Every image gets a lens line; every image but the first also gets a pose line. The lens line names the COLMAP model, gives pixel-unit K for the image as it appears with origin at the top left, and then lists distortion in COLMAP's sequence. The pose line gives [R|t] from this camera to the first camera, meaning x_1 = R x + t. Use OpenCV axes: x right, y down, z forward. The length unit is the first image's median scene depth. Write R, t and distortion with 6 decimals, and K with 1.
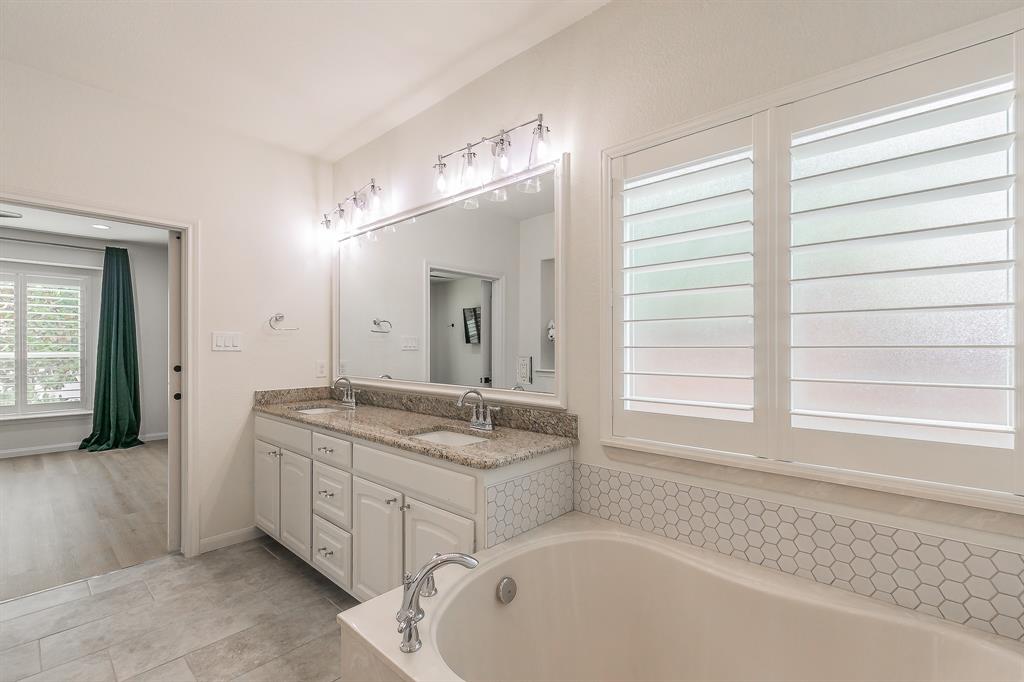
lens RADIAL K [[438.9, 0, 512.0], [0, 438.9, 341.0], [0, 0, 1]] dist [-0.001210, -0.000006]
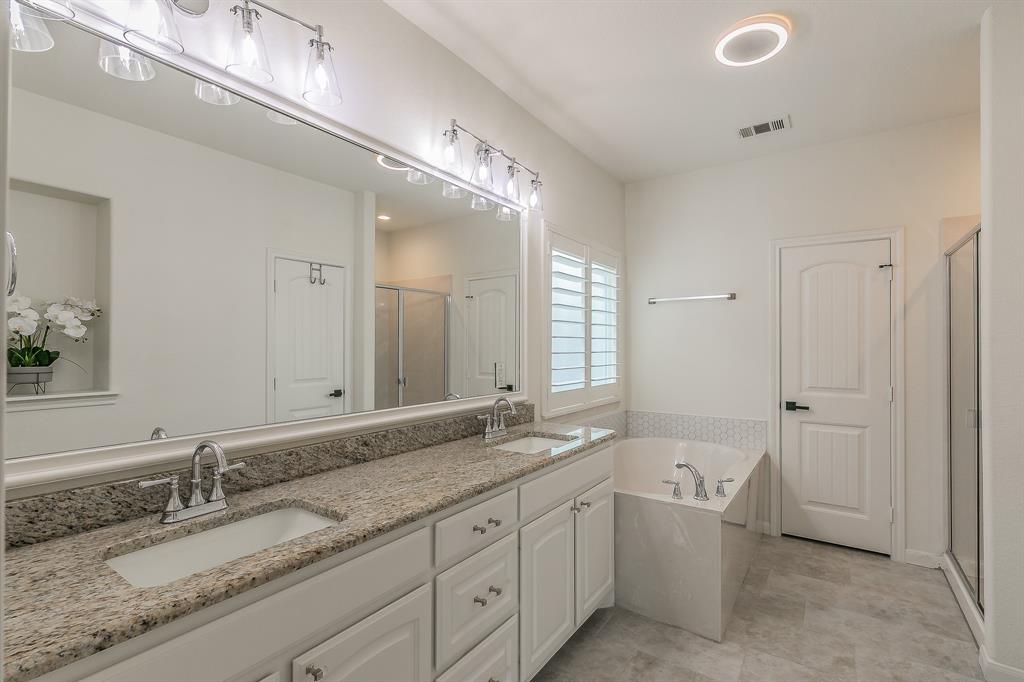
lens RADIAL K [[473.4, 0, 512.0], [0, 473.4, 341.0], [0, 0, 1]] dist [0.001023, -0.000388]
pose [[-0.132034, 0.007707, 0.991215, -1.132637], [-0.022906, 0.999679, -0.010824, -0.007669], [-0.990980, -0.024134, -0.131815, 1.092354]]
